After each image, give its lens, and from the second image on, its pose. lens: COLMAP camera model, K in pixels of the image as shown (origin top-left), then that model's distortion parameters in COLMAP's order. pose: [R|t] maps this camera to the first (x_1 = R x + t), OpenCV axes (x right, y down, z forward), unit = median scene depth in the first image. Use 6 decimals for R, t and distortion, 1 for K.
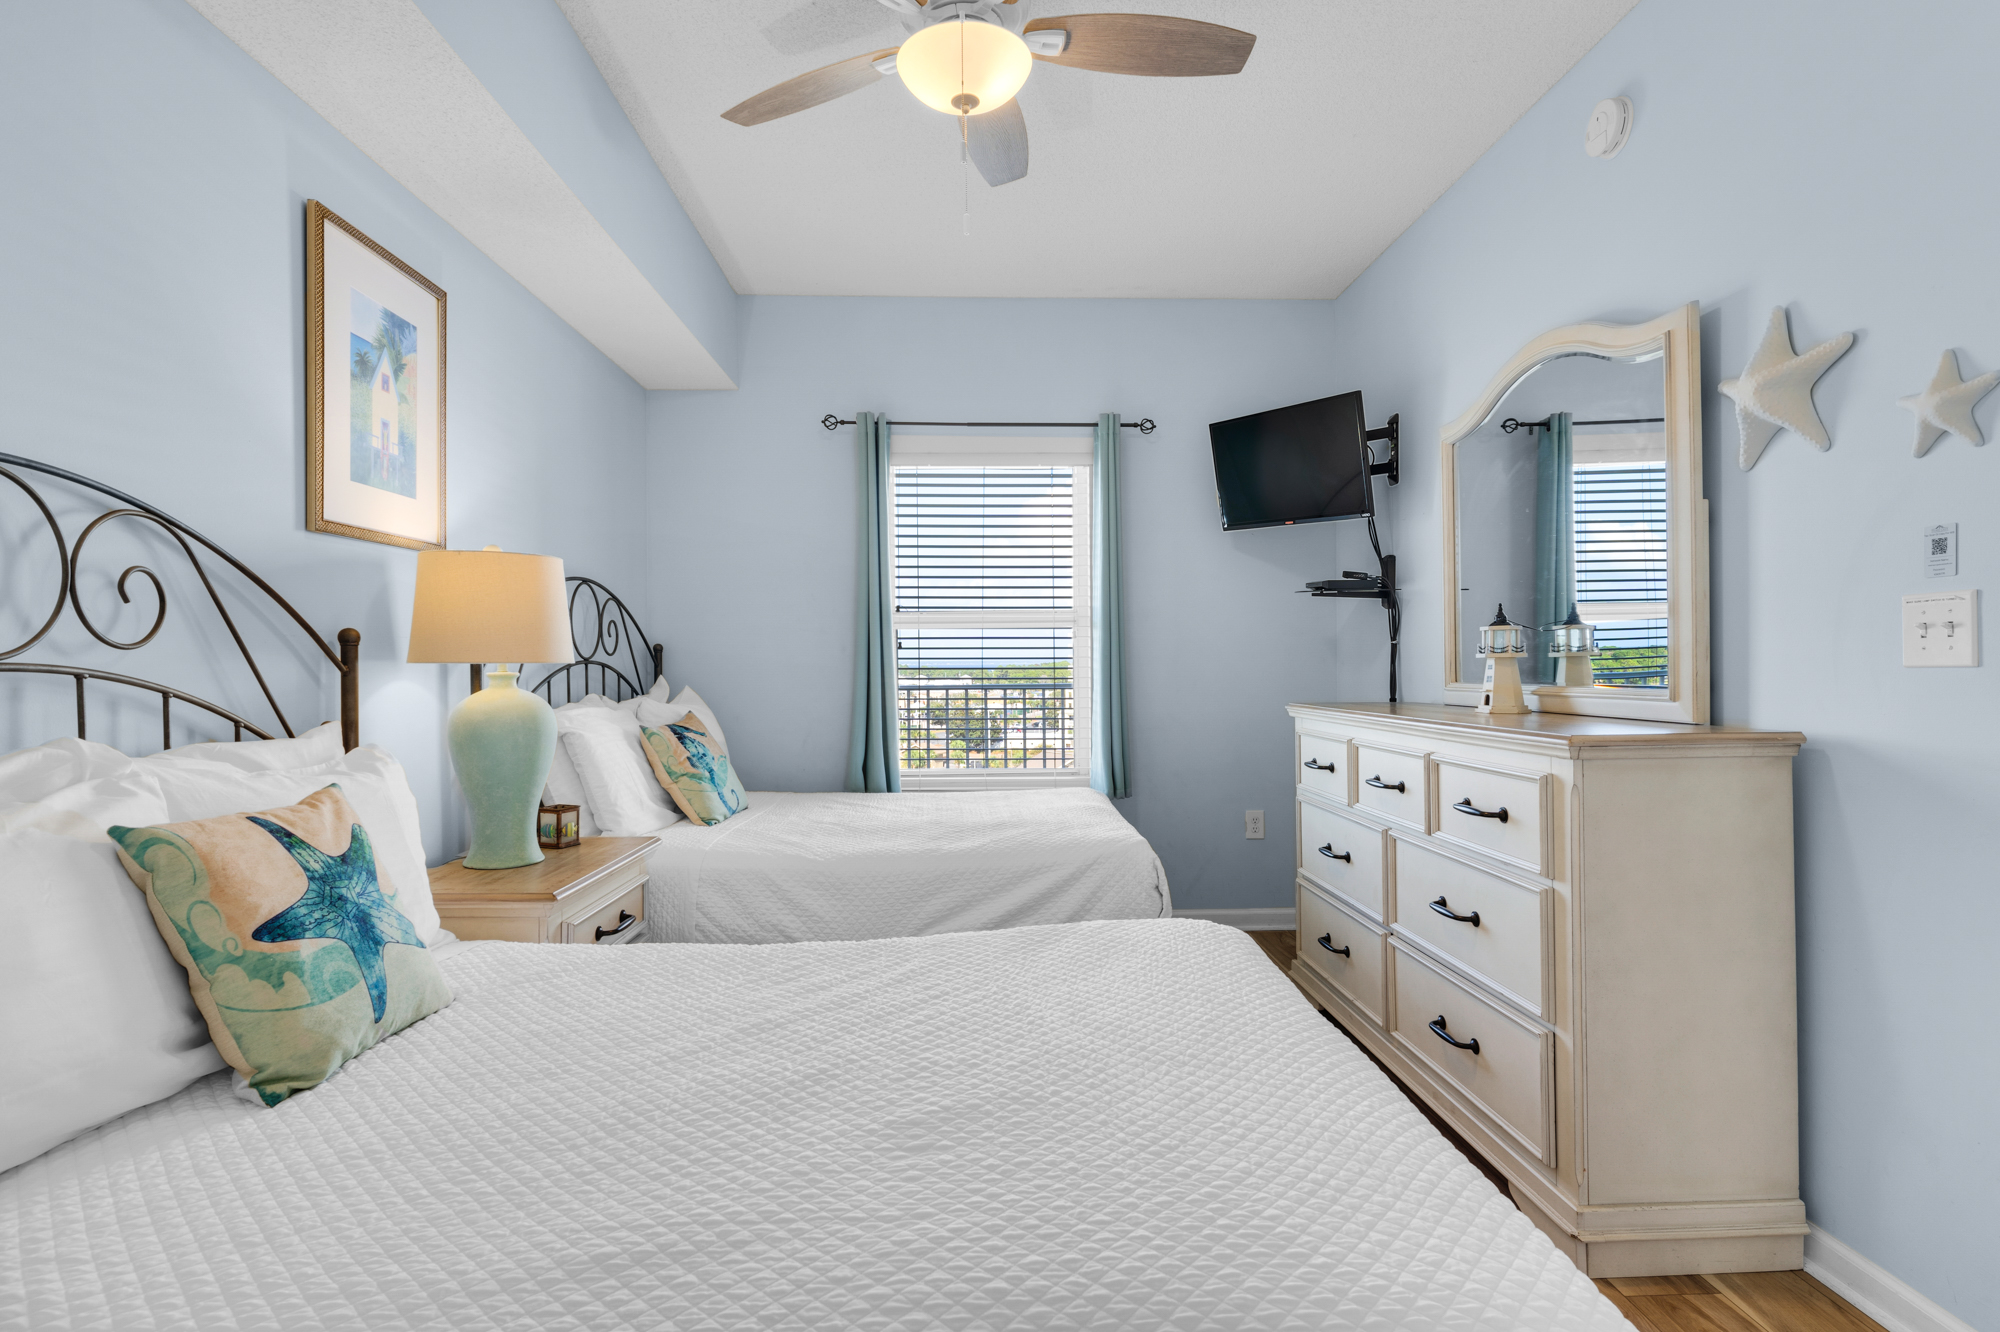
lens RADIAL K [[1005.5, 0, 985.0], [0, 1005.5, 654.0], [0, 0, 1]] dist [0.011472, -0.000544]
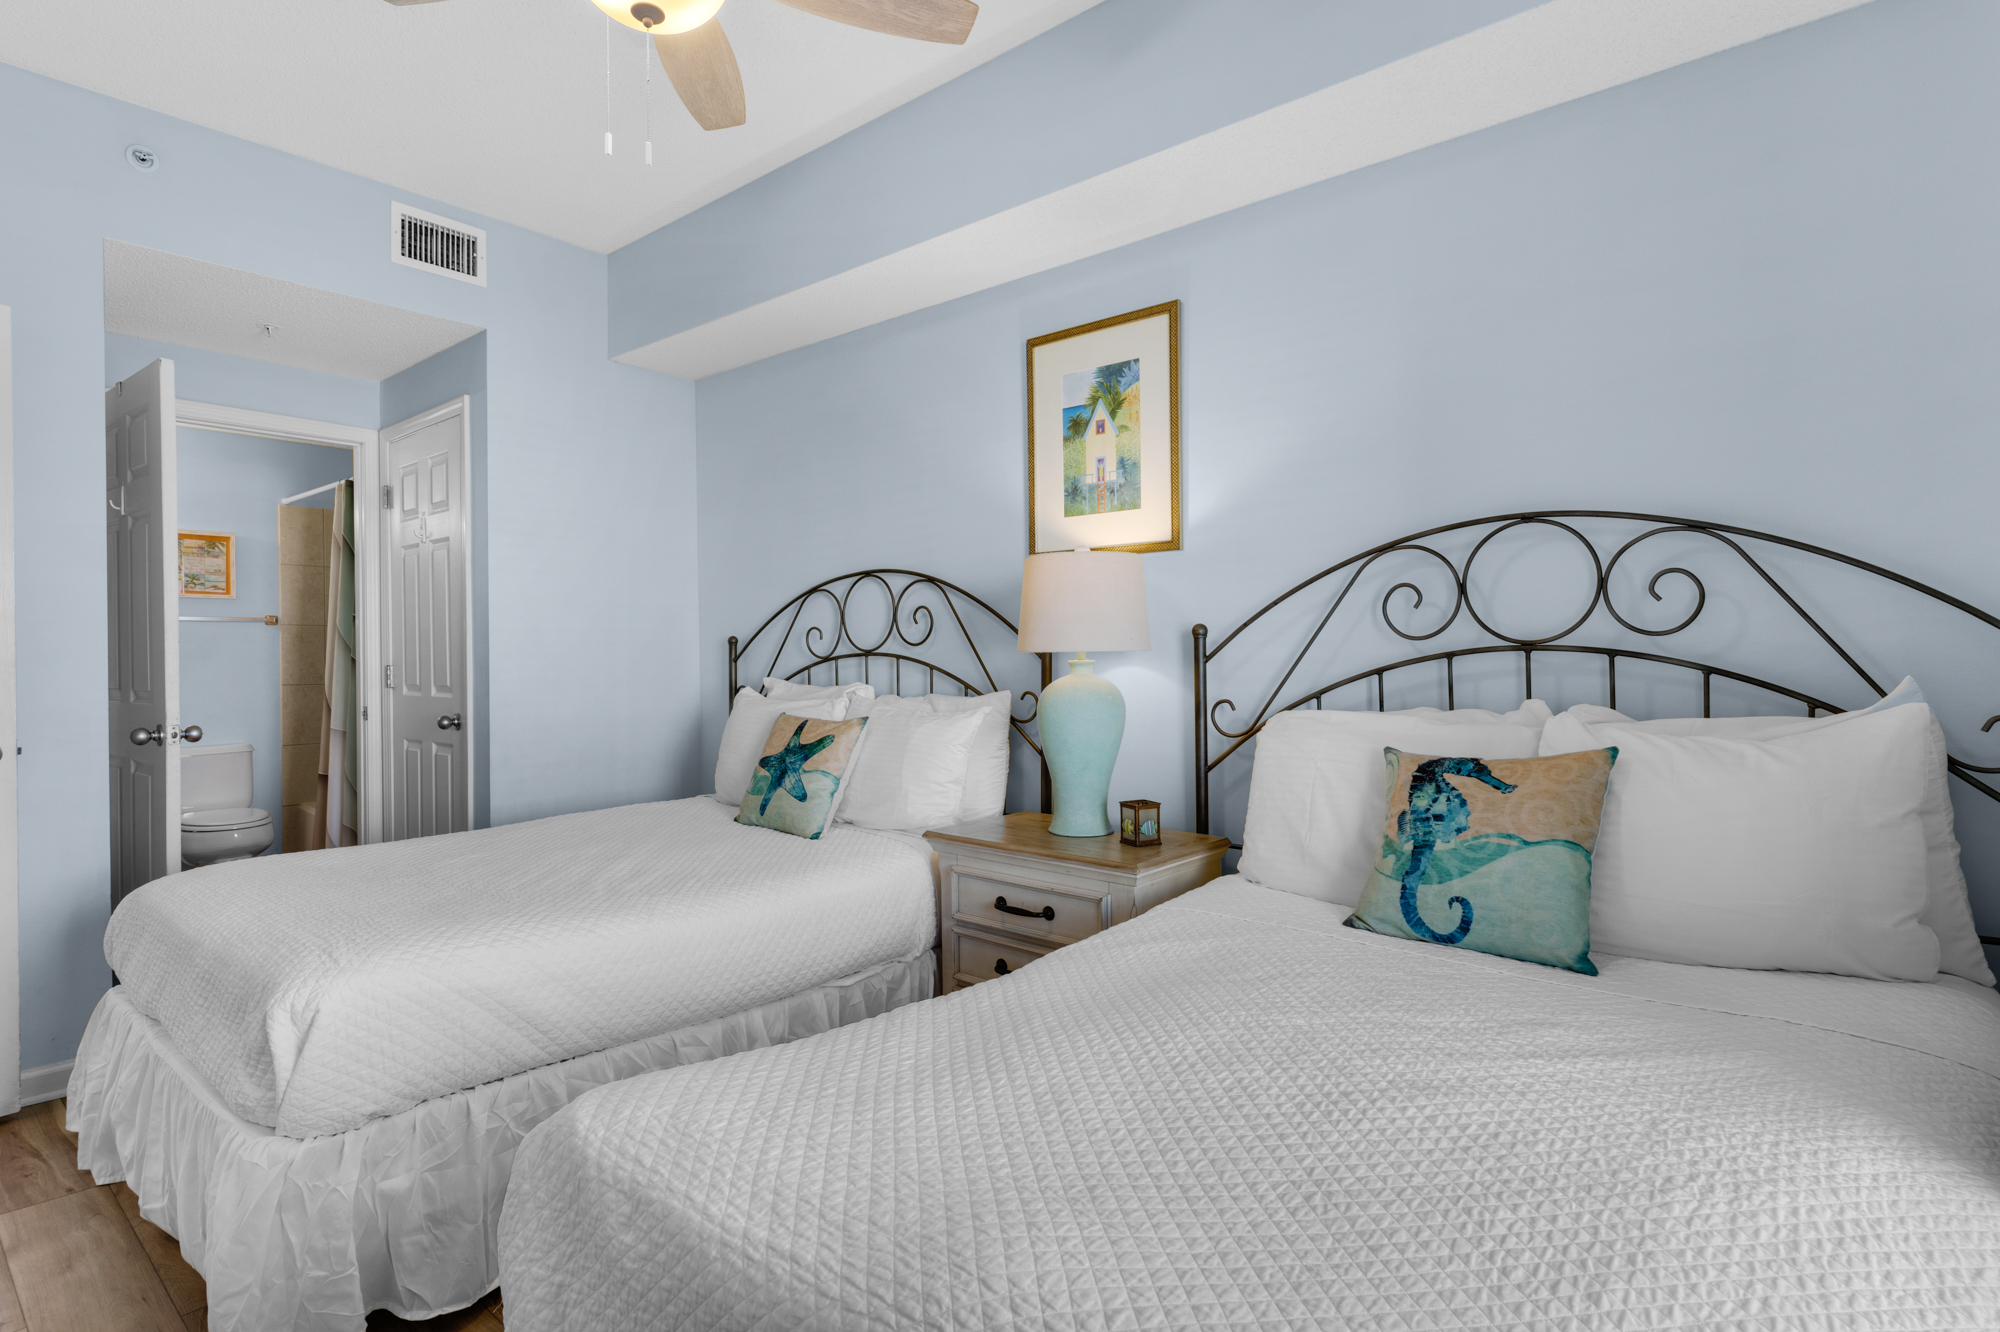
lens RADIAL K [[967.5, 0, 1000.3], [0, 967.5, 651.2], [0, 0, 1]] dist [0.001620, 0.000262]
pose [[-0.643143, 0.024583, -0.765351, 0.417849], [0.026280, 0.999604, 0.010024, -0.005633], [0.765295, -0.013667, -0.643535, 1.695015]]
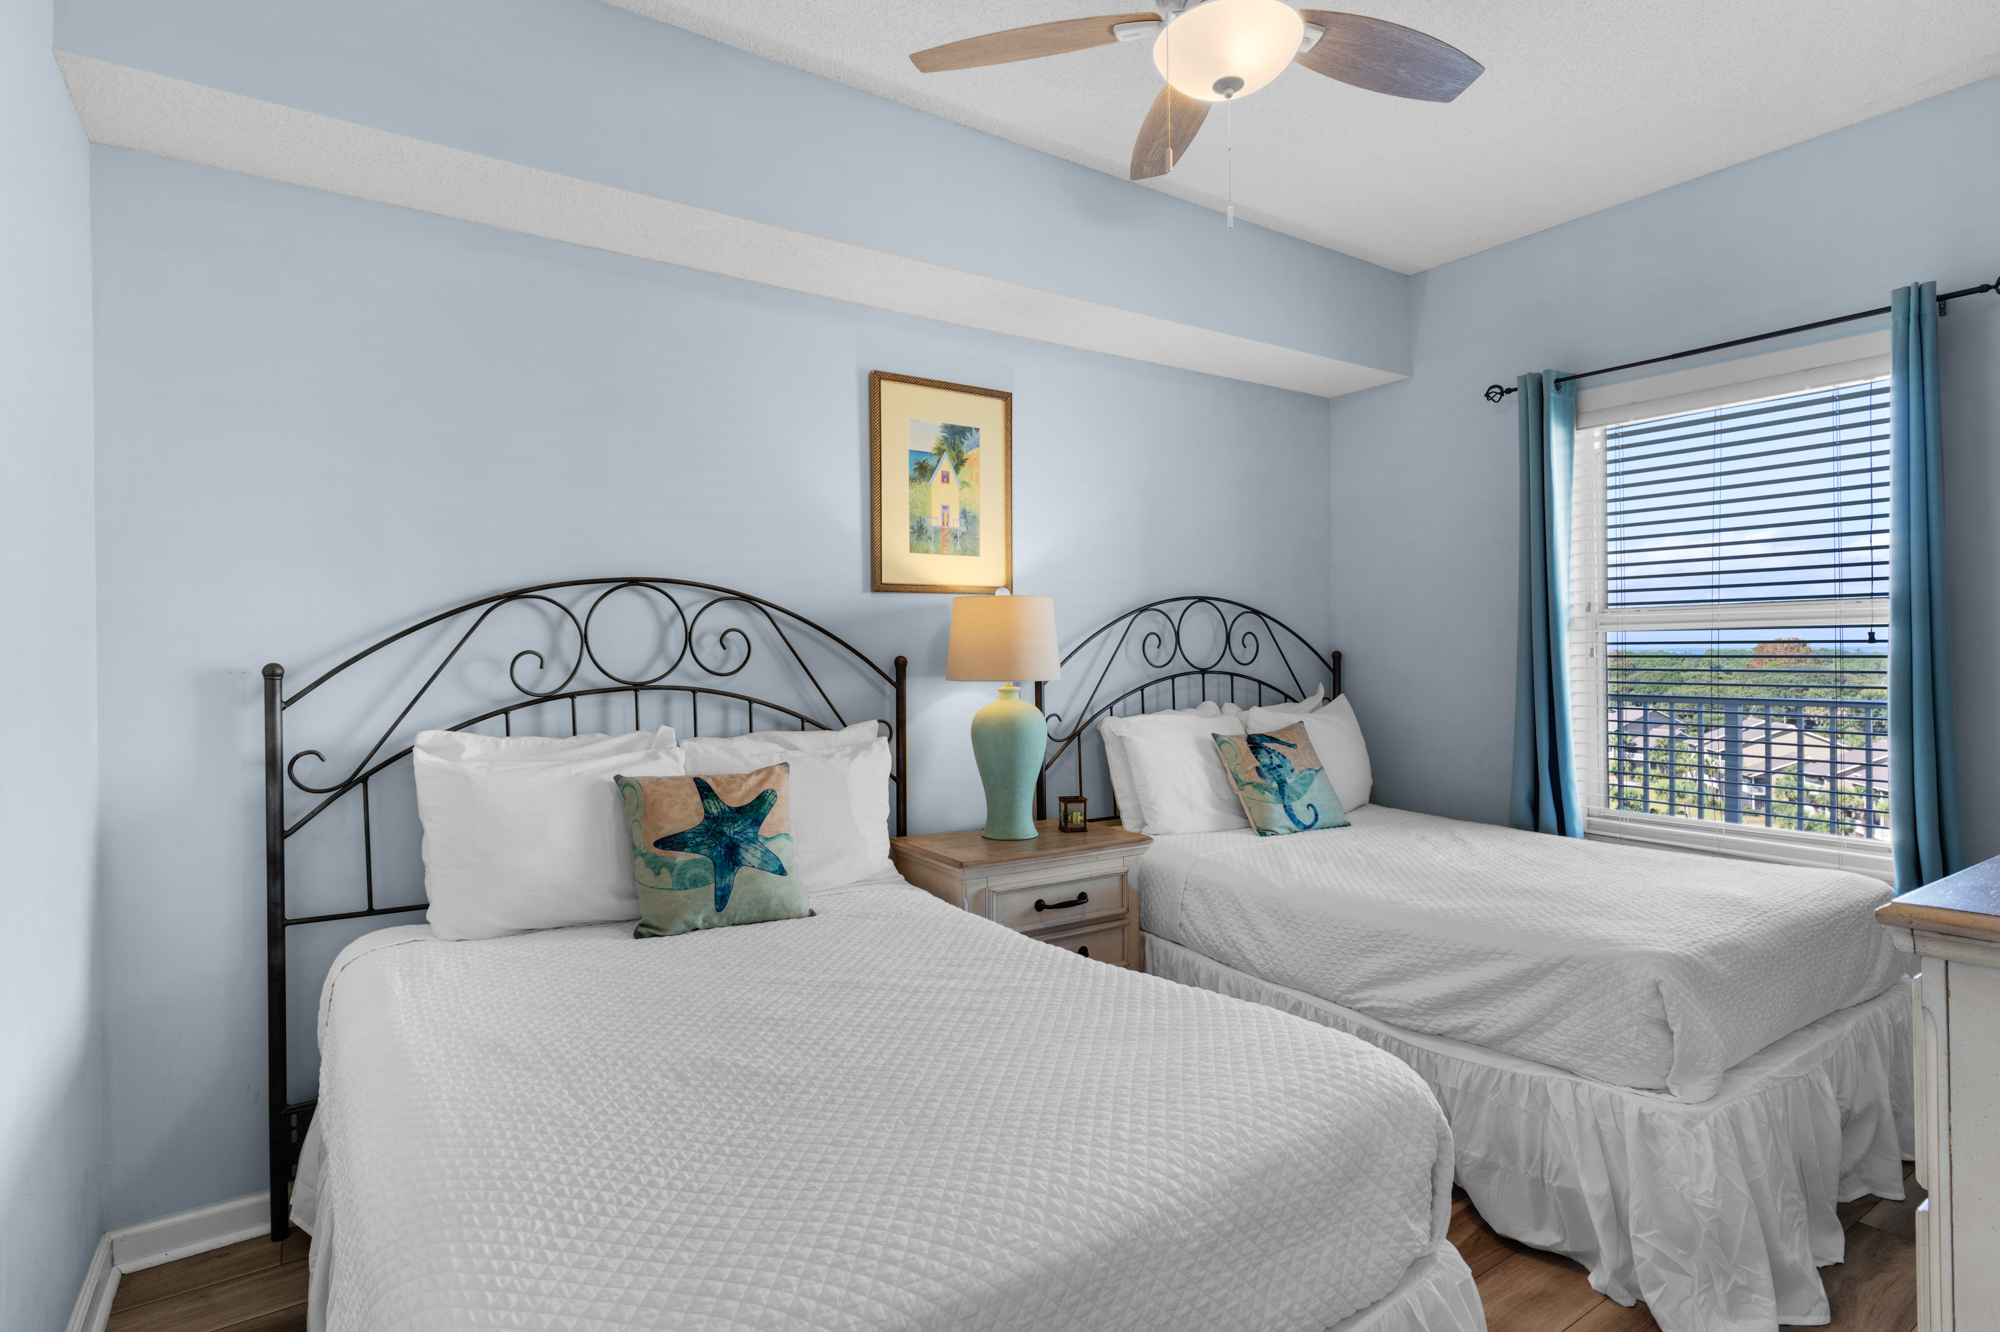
lens RADIAL K [[1005.5, 0, 985.0], [0, 1005.5, 654.0], [0, 0, 1]] dist [0.011472, -0.000544]
pose [[0.537479, 0.001416, -0.843276, 0.611280], [0.011025, 0.999901, 0.008706, -0.036995], [0.843205, -0.013977, 0.537410, 0.302377]]
